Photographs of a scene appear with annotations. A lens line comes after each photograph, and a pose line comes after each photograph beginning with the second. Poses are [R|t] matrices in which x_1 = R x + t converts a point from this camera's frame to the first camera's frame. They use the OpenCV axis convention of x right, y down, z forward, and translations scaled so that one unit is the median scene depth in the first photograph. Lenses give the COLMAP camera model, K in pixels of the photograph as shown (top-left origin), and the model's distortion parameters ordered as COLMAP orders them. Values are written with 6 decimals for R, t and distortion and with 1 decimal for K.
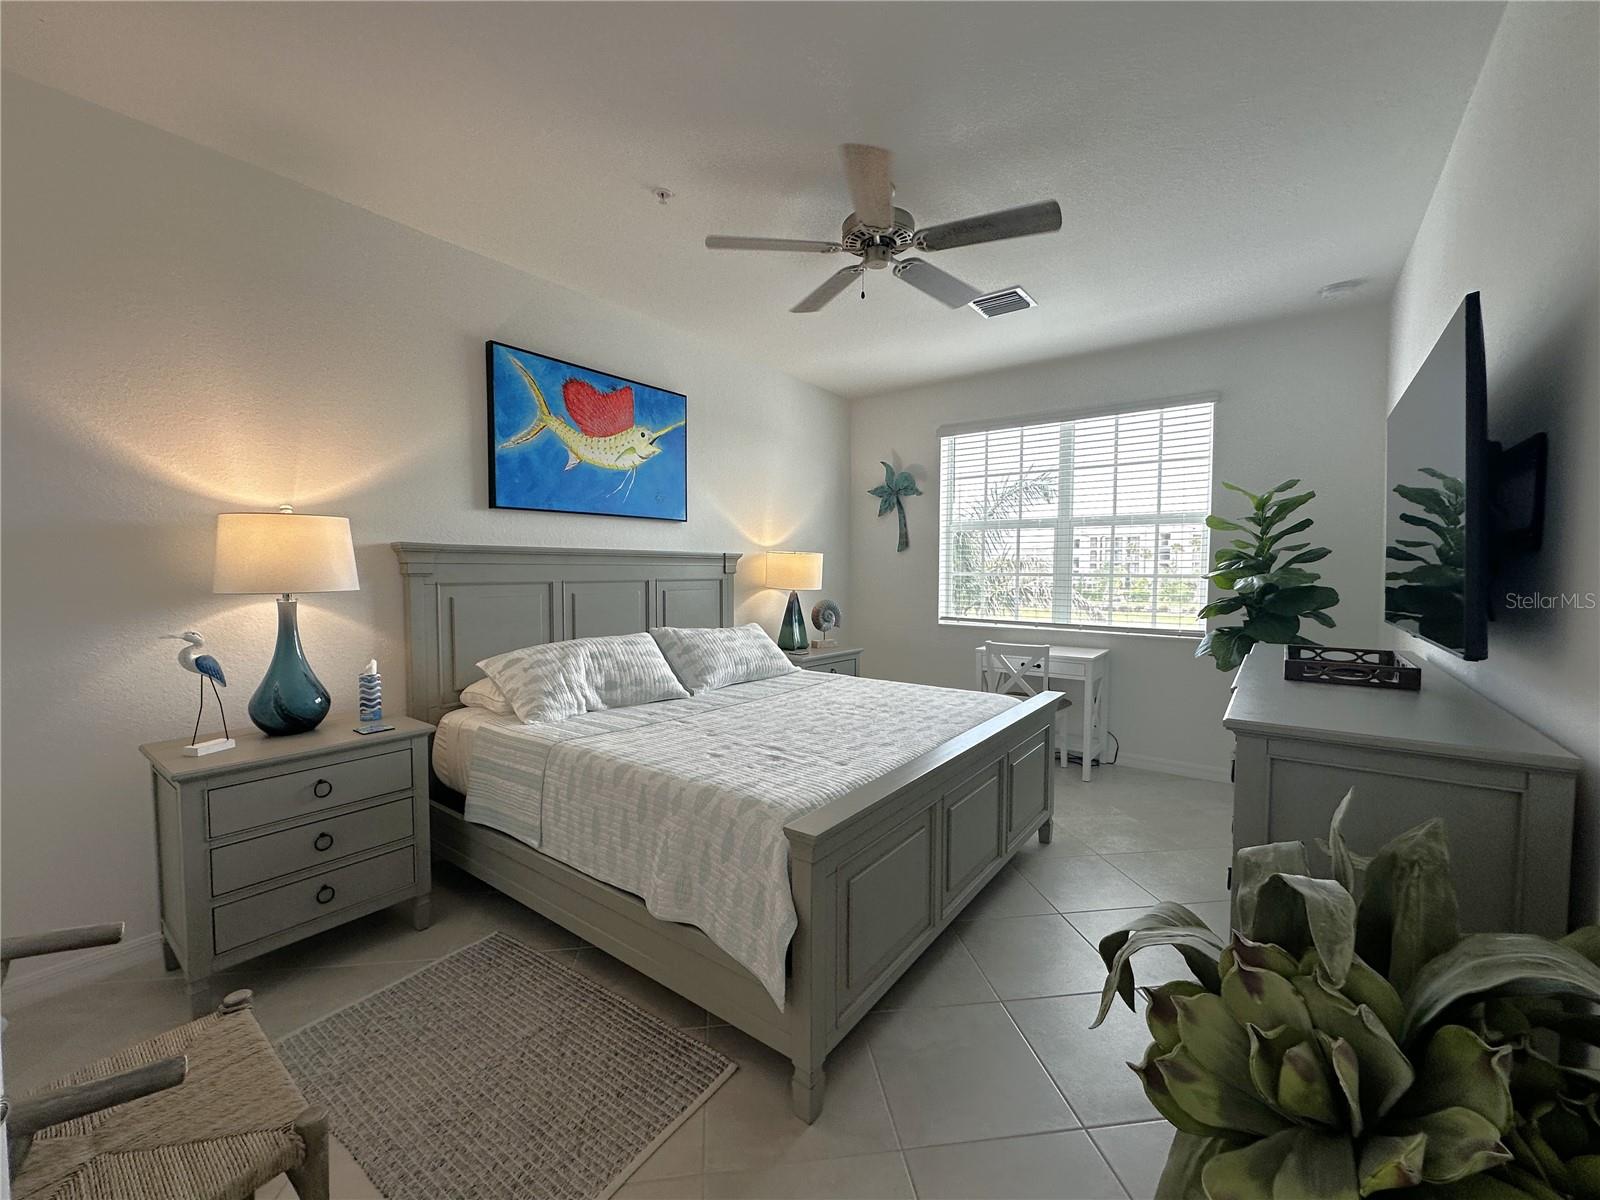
lens RADIAL K [[645.5, 0, 796.9], [0, 645.5, 595.7], [0, 0, 1]] dist [-0.002777, -0.000174]
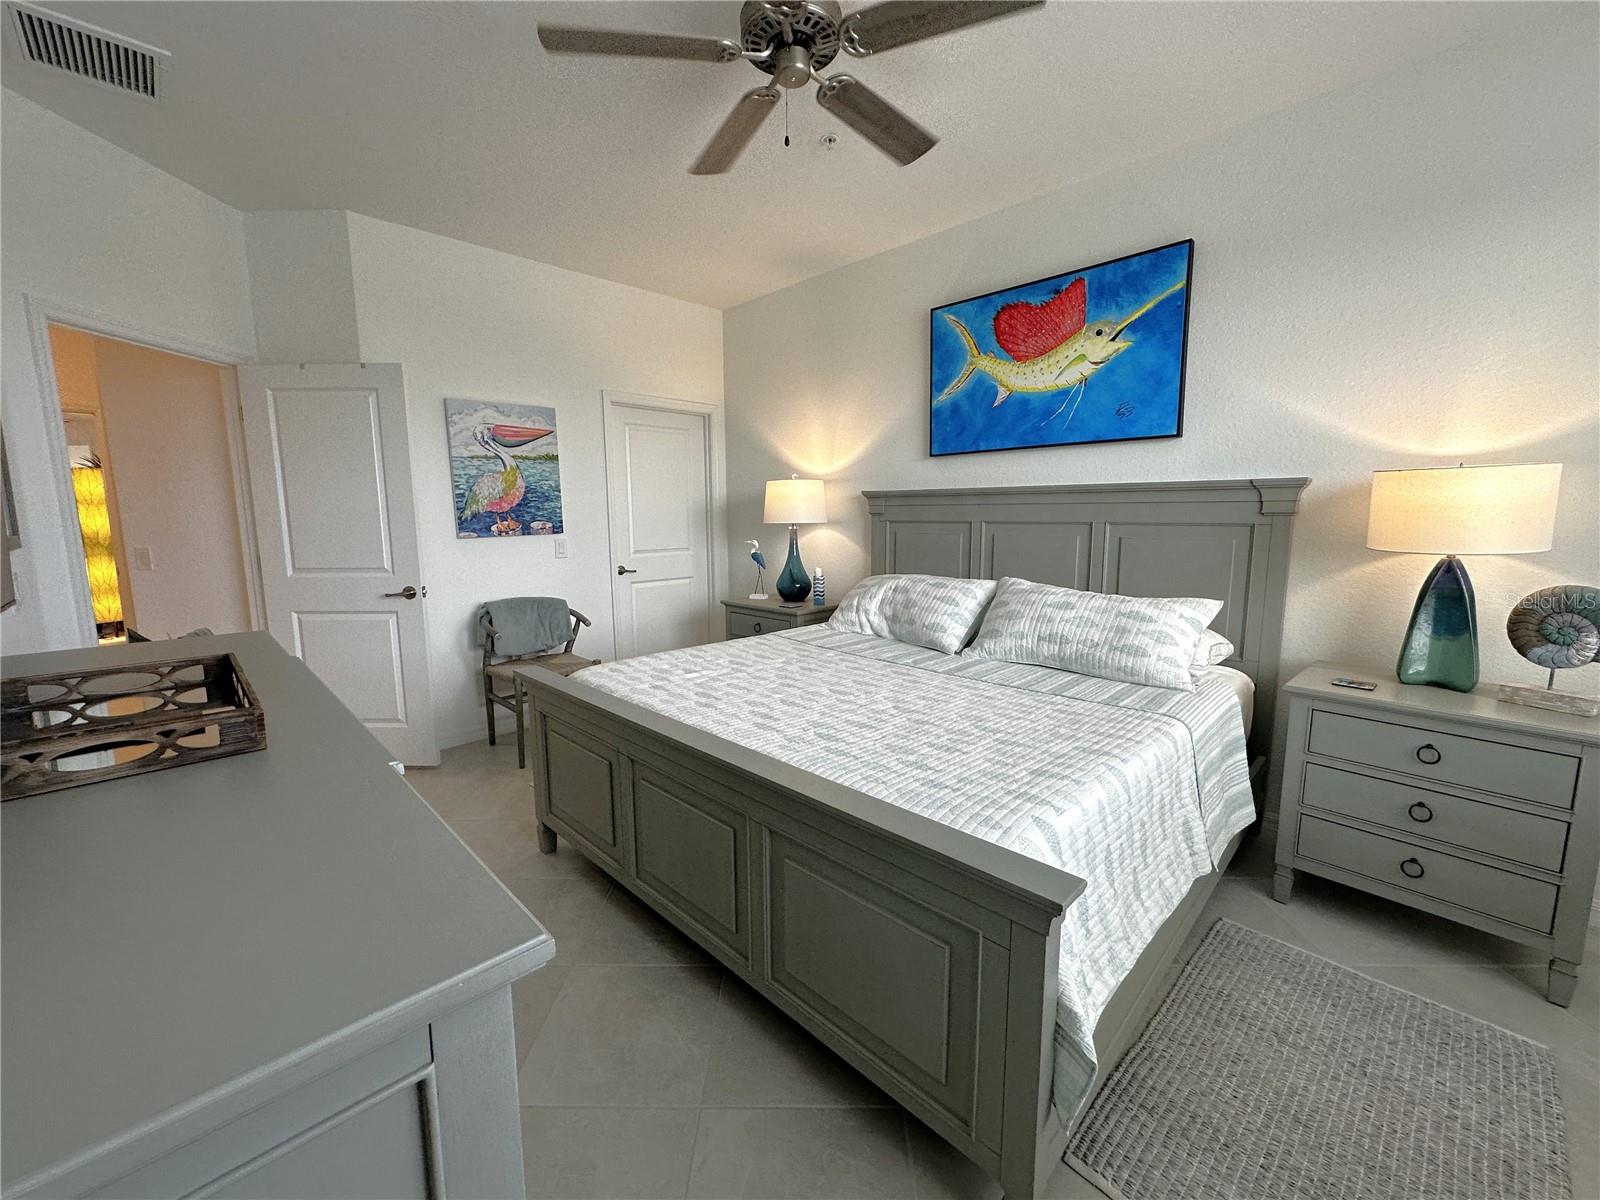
lens RADIAL K [[645.5, 0, 797.4], [0, 645.5, 604.1], [0, 0, 1]] dist [-0.002777, -0.000174]
pose [[-0.137212, 0.148911, -0.979285, 0.684792], [-0.029208, 0.987597, 0.154267, -0.040991], [0.990111, 0.049770, -0.131161, 0.843455]]
